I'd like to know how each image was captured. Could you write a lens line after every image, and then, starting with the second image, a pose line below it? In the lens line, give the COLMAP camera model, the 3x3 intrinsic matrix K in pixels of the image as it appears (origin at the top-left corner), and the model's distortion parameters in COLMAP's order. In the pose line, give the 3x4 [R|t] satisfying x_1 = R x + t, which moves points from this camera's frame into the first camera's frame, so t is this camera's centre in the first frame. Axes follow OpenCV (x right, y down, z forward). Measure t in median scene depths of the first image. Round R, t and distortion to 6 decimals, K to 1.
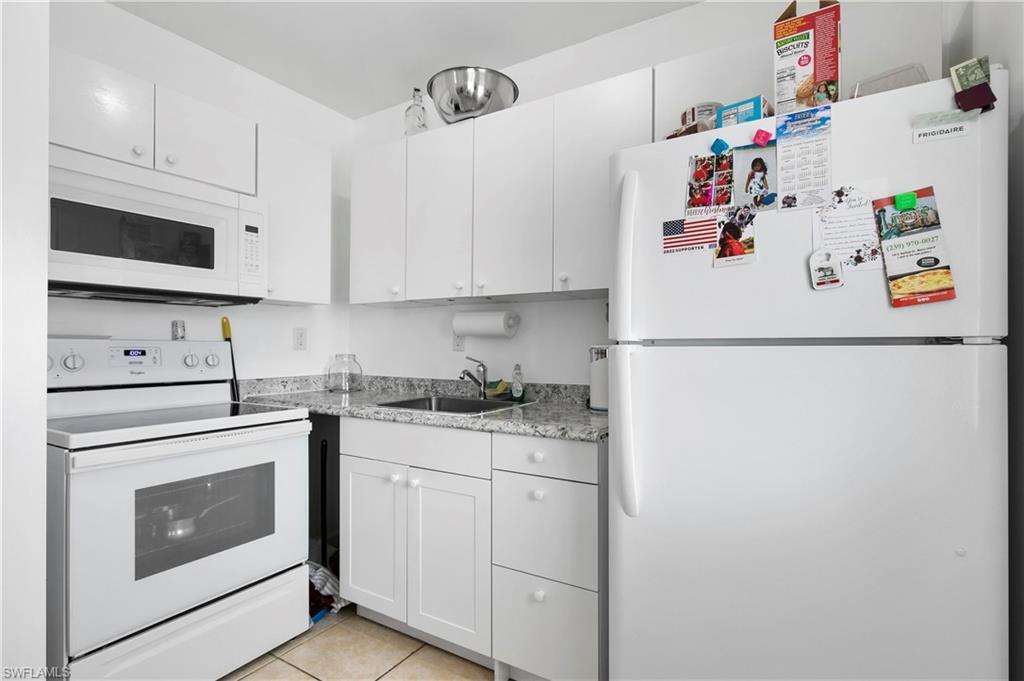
lens RADIAL K [[495.5, 0, 511.1], [0, 495.5, 341.2], [0, 0, 1]] dist [-0.004766, 0.000668]
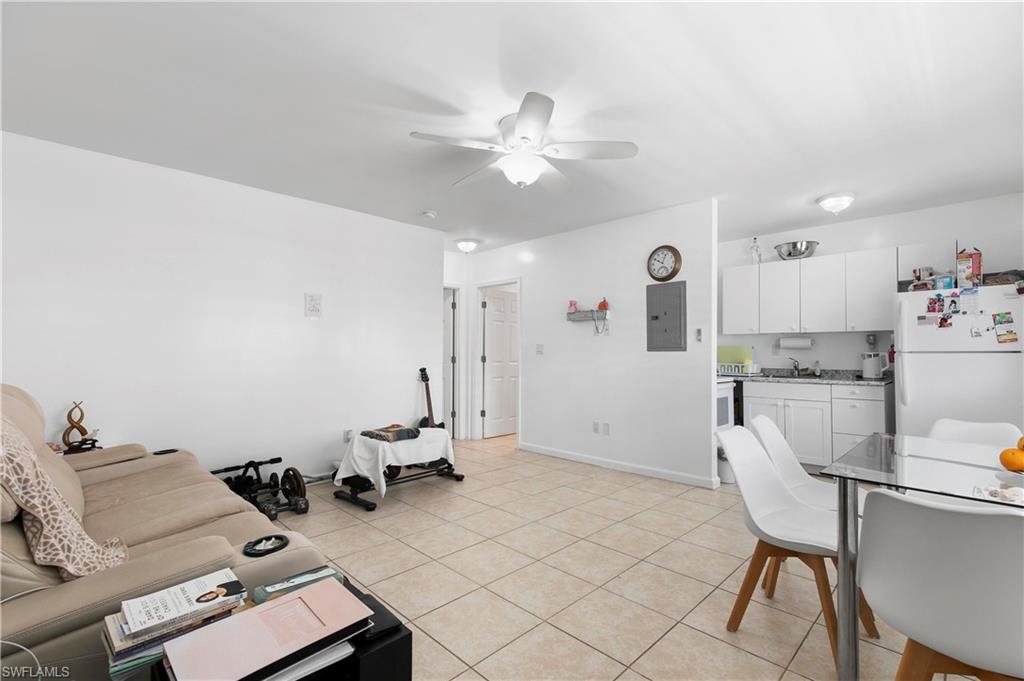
lens RADIAL K [[454.1, 0, 510.2], [0, 454.1, 341.6], [0, 0, 1]] dist [0.000887, -0.000286]
pose [[0.969765, -0.009449, -0.243859, -1.705826], [0.006428, 0.999892, -0.013181, -0.050197], [0.243957, 0.011215, 0.969721, -2.791822]]
